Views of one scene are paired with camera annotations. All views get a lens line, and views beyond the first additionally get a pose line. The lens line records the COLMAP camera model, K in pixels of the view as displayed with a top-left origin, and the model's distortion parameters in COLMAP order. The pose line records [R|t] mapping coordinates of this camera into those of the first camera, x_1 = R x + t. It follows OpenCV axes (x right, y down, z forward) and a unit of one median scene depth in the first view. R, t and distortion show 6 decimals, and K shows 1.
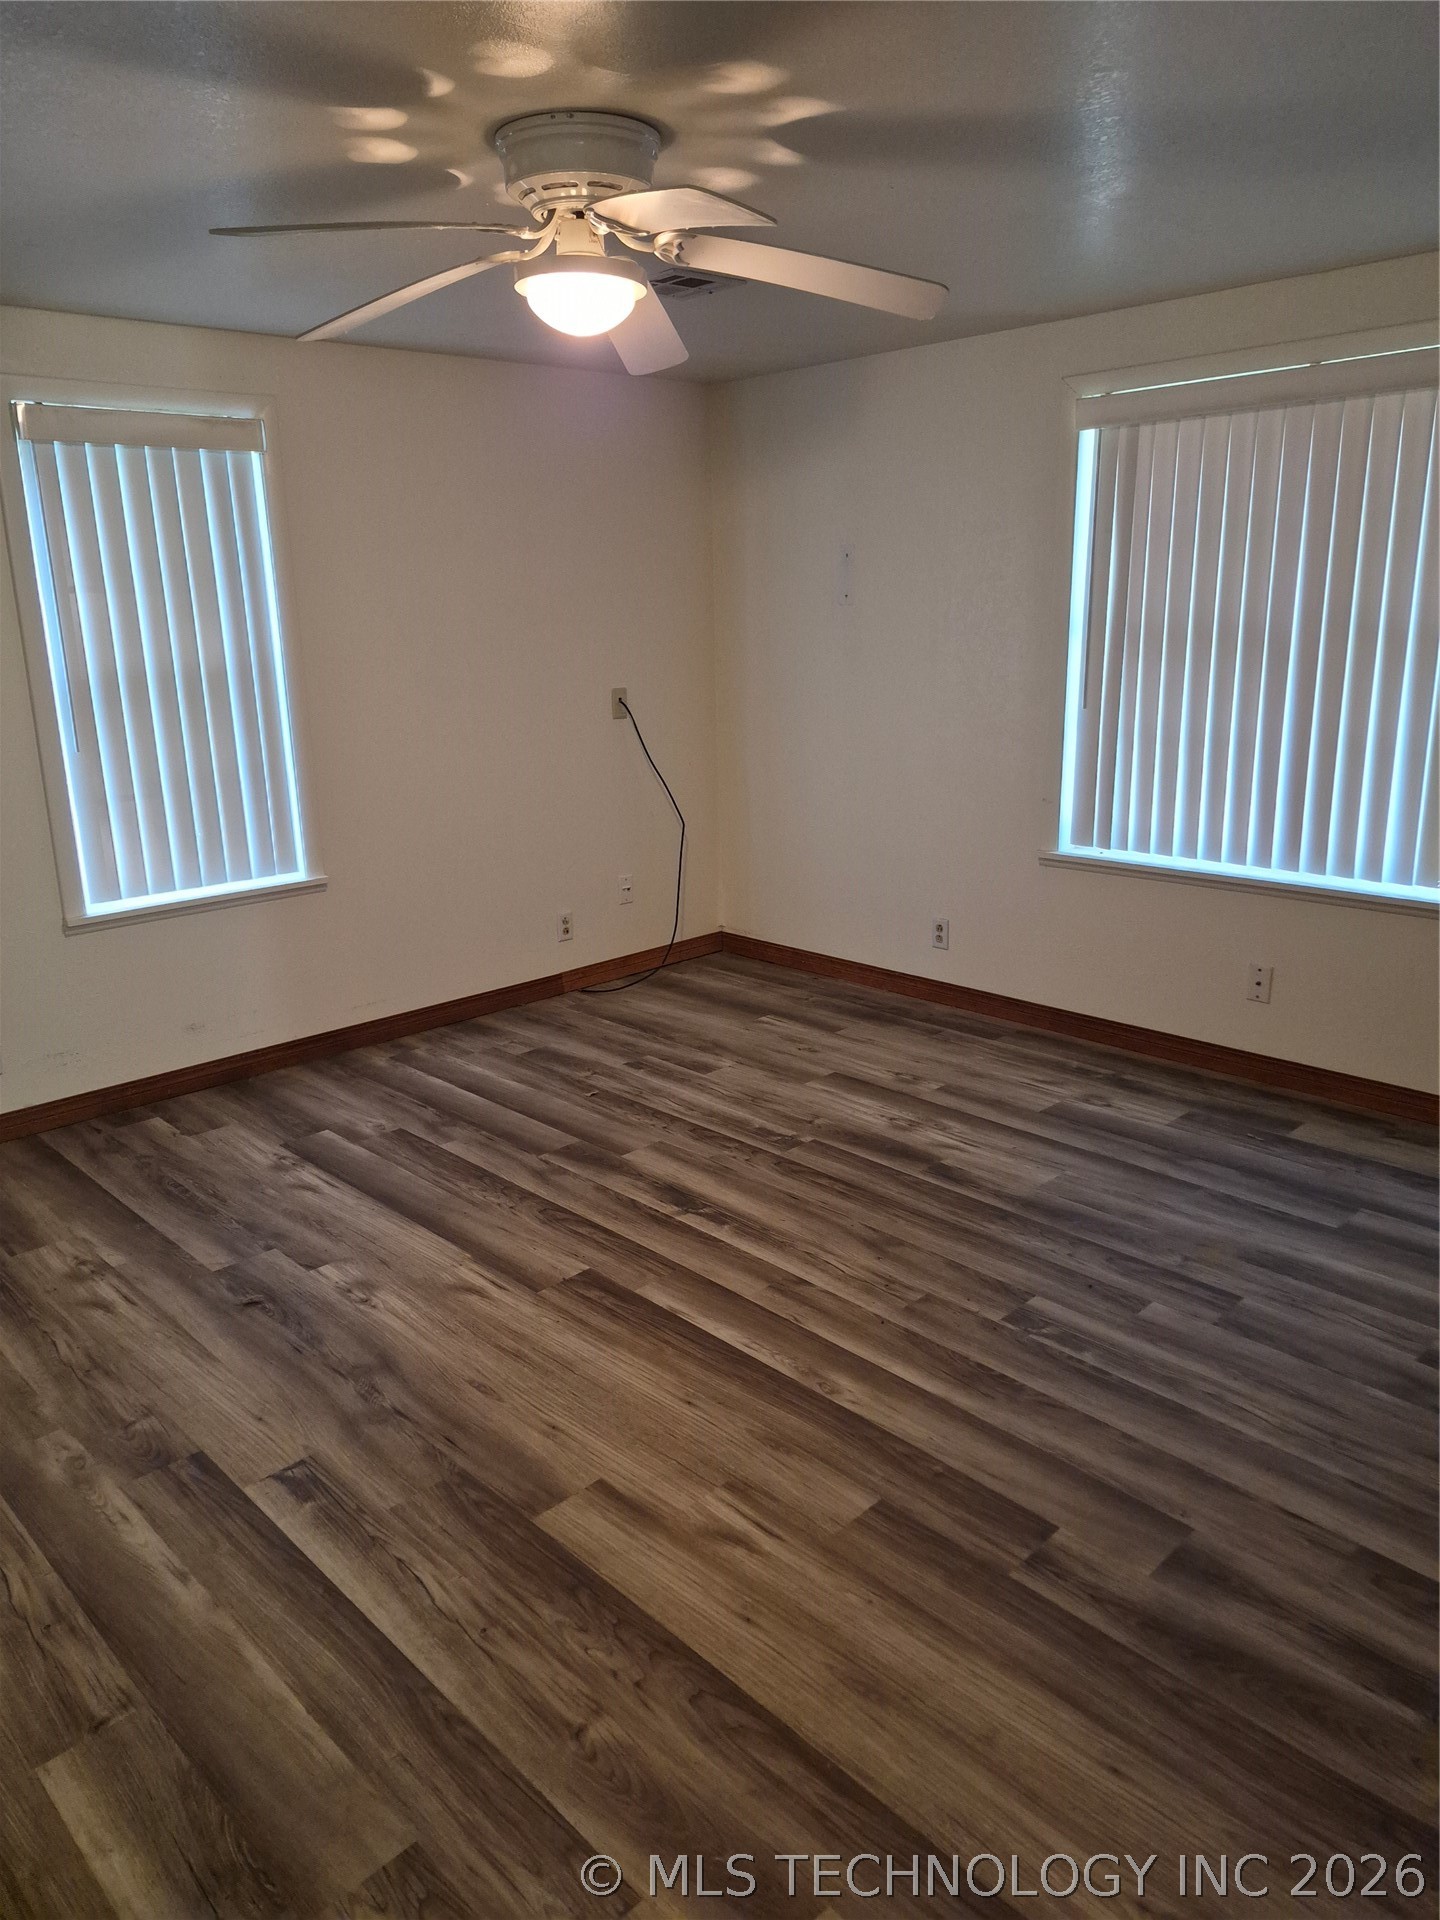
lens RADIAL K [[1350.2, 0, 720.0], [0, 1350.2, 960.0], [0, 0, 1]] dist [0.095623, -0.099504]
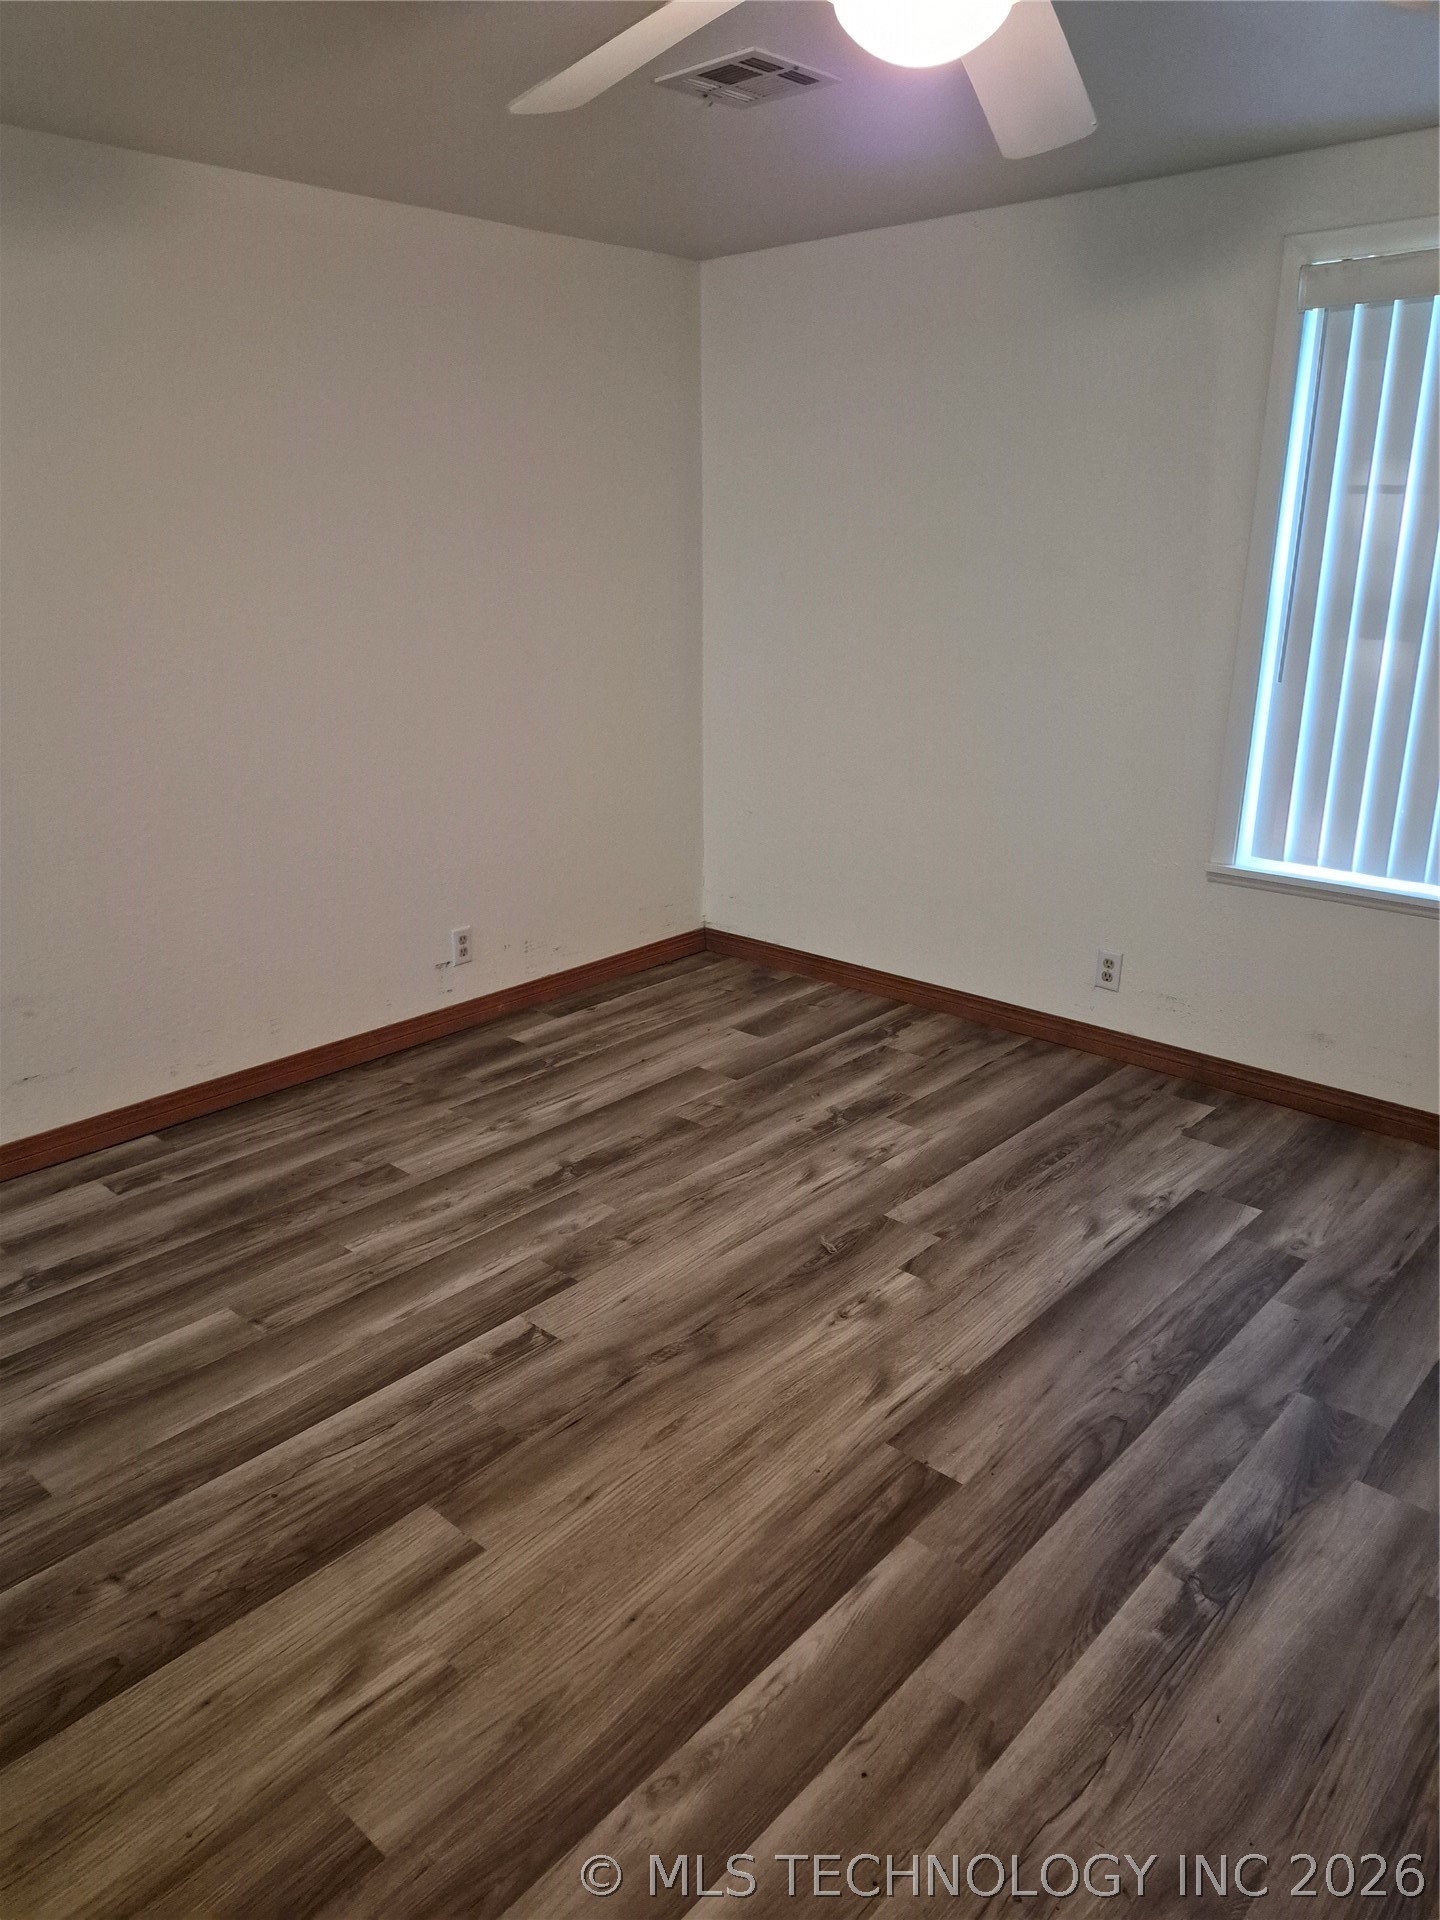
lens RADIAL K [[1350.2, 0, 720.0], [0, 1350.2, 960.0], [0, 0, 1]] dist [0.095623, -0.099504]
pose [[0.058482, 0.330199, -0.942098, 0.493590], [-0.260155, 0.916146, 0.304954, -0.211892], [0.963794, 0.227257, 0.139481, 0.753317]]
